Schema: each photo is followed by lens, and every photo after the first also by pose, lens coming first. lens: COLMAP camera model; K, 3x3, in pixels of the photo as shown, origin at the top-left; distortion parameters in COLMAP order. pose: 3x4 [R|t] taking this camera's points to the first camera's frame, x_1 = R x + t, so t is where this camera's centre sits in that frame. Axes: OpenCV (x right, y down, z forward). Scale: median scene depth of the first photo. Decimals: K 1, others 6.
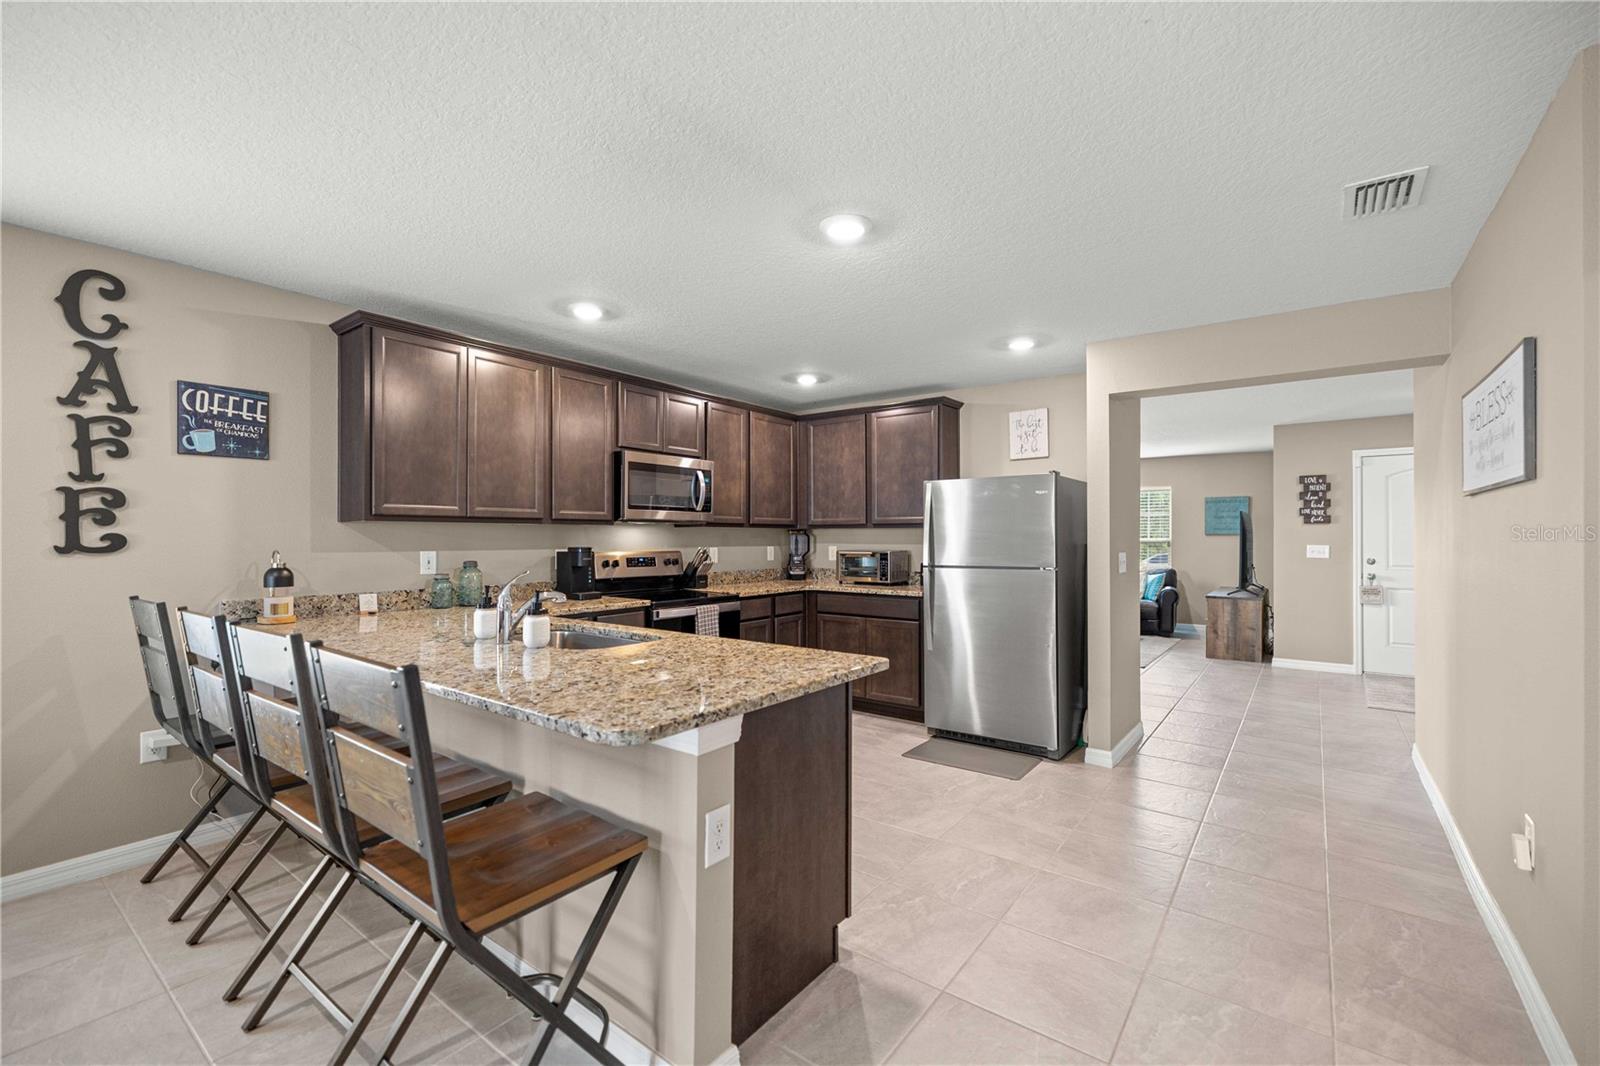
lens RADIAL K [[683.9, 0, 791.3], [0, 683.9, 524.7], [0, 0, 1]] dist [0.002014, -0.001507]
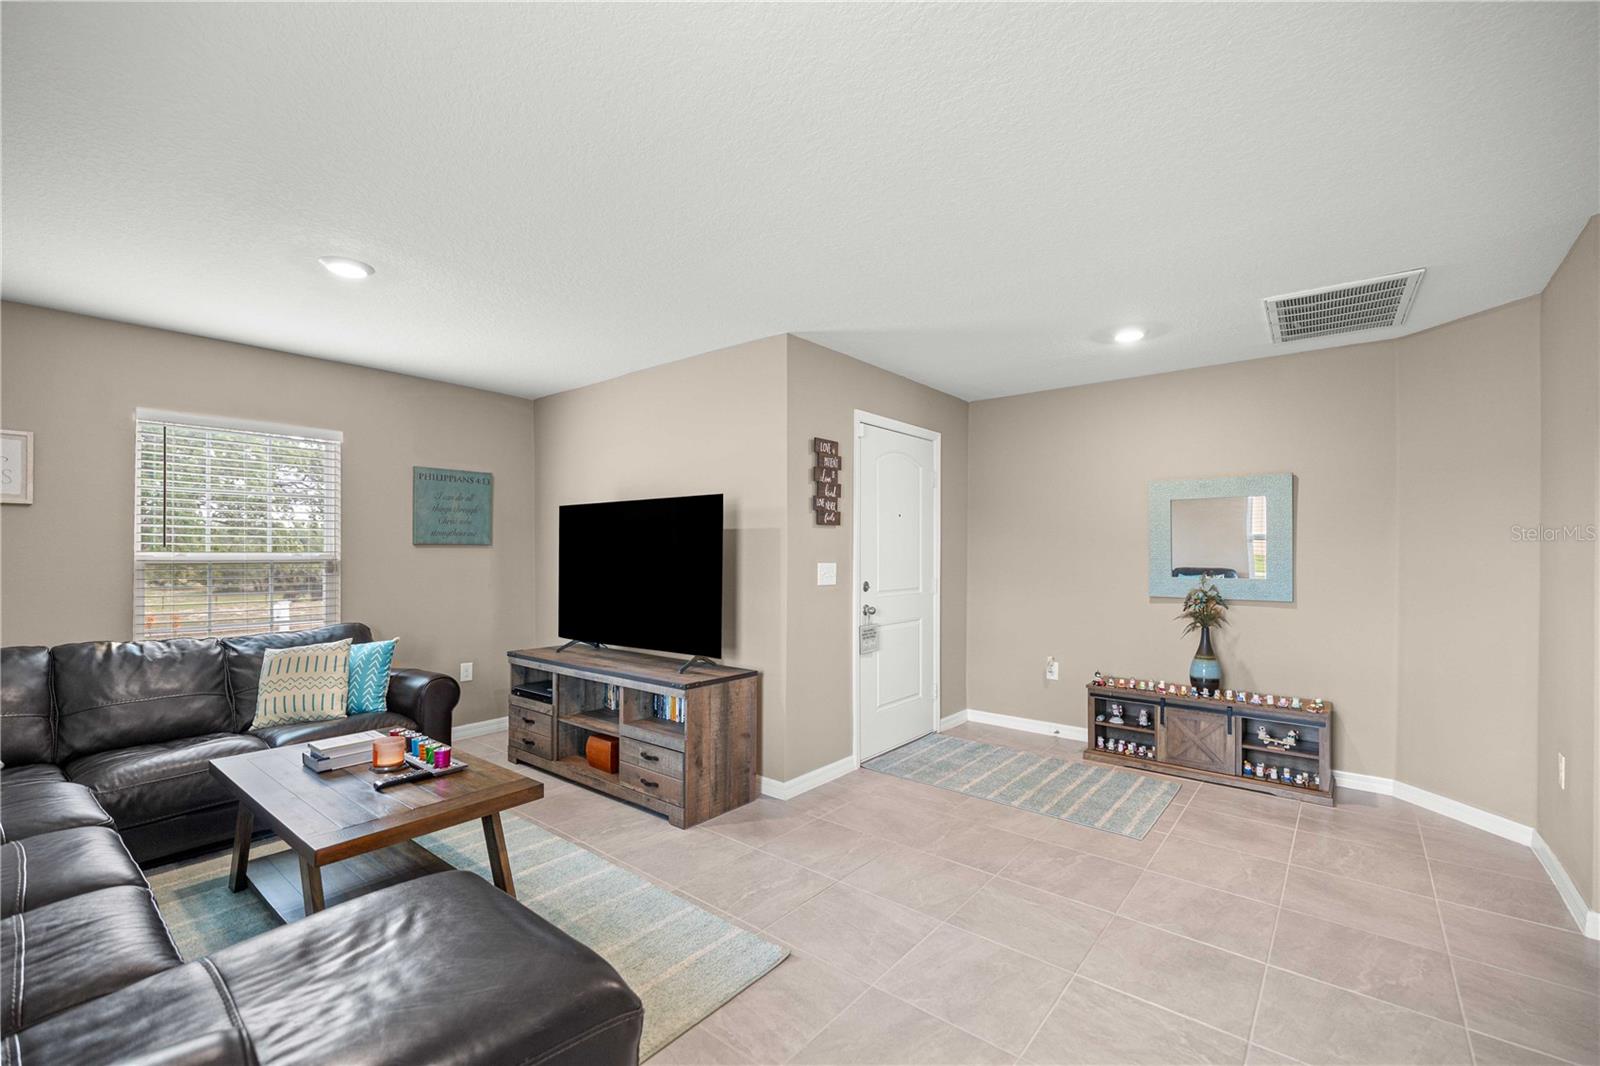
lens RADIAL K [[683.9, 0, 795.8], [0, 683.9, 538.7], [0, 0, 1]] dist [0.002014, -0.001507]
pose [[0.043160, 0.015625, 0.998946, 0.248324], [-0.015654, 0.999766, -0.014962, 0.024260], [-0.998946, -0.014991, 0.043395, 1.280673]]
